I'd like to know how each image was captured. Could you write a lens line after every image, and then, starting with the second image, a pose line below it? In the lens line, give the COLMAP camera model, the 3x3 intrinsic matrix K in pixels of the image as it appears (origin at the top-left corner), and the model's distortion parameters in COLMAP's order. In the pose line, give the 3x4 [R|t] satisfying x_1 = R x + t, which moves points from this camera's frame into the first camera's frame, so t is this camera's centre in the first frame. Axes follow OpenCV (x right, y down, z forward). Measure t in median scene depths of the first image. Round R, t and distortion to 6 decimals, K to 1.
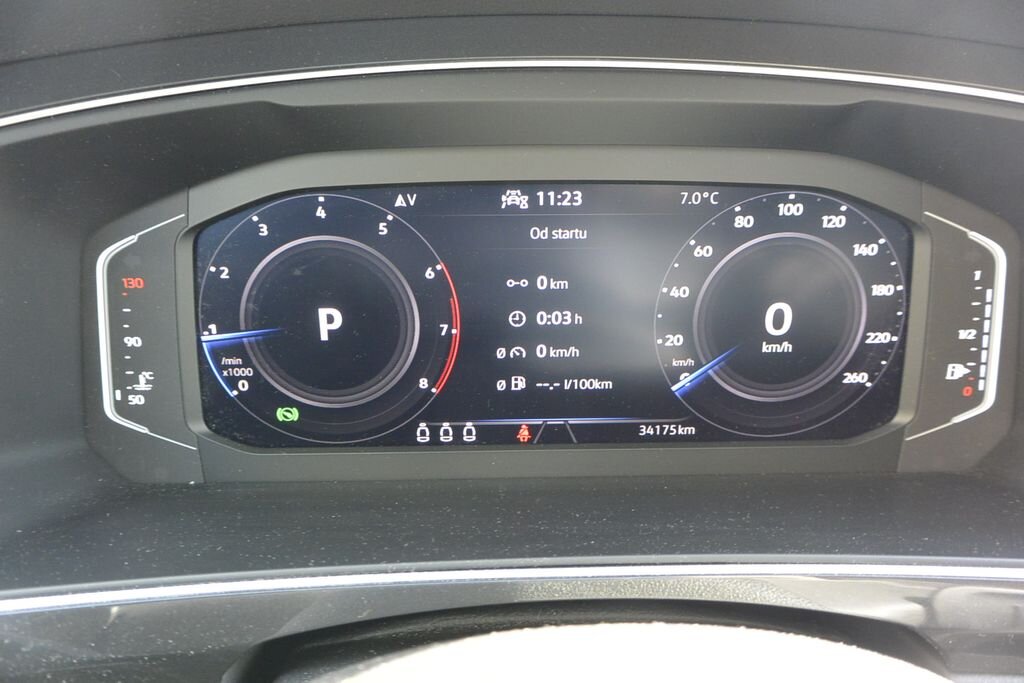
lens RADIAL K [[781.6, 0, 507.1], [0, 781.6, 339.6], [0, 0, 1]] dist [-0.005550, 0.015254]
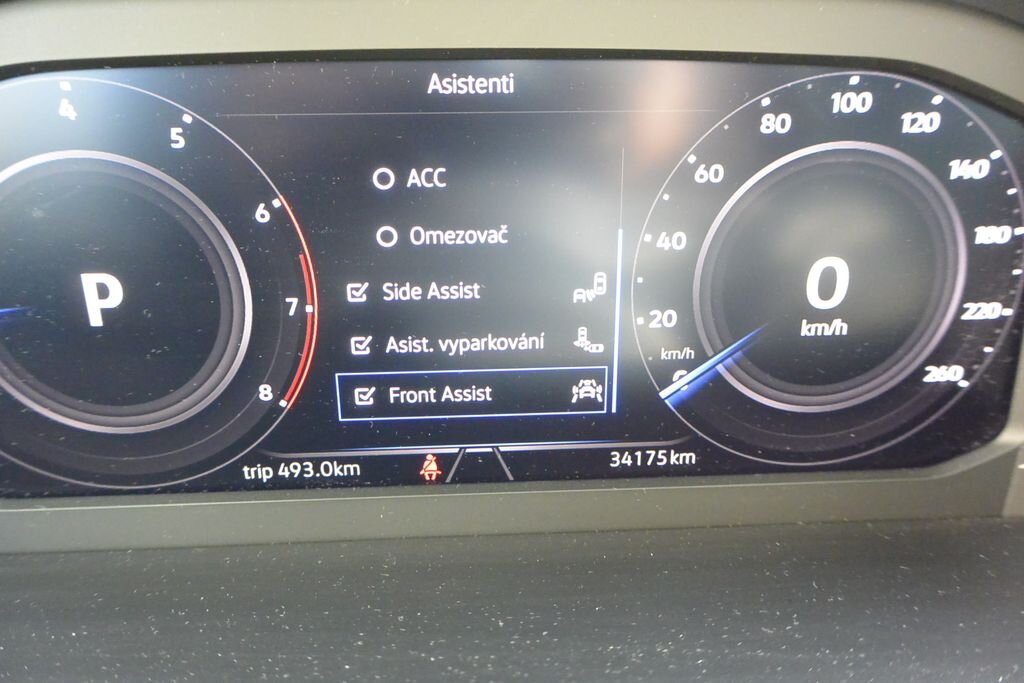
lens RADIAL K [[766.9, 0, 508.1], [0, 766.9, 341.9], [0, 0, 1]] dist [-0.008605, 0.008417]
pose [[0.999685, -0.013217, 0.021349, 0.076238], [0.012682, 0.999606, 0.025024, 0.002385], [-0.021671, -0.024746, 0.999459, 0.389460]]
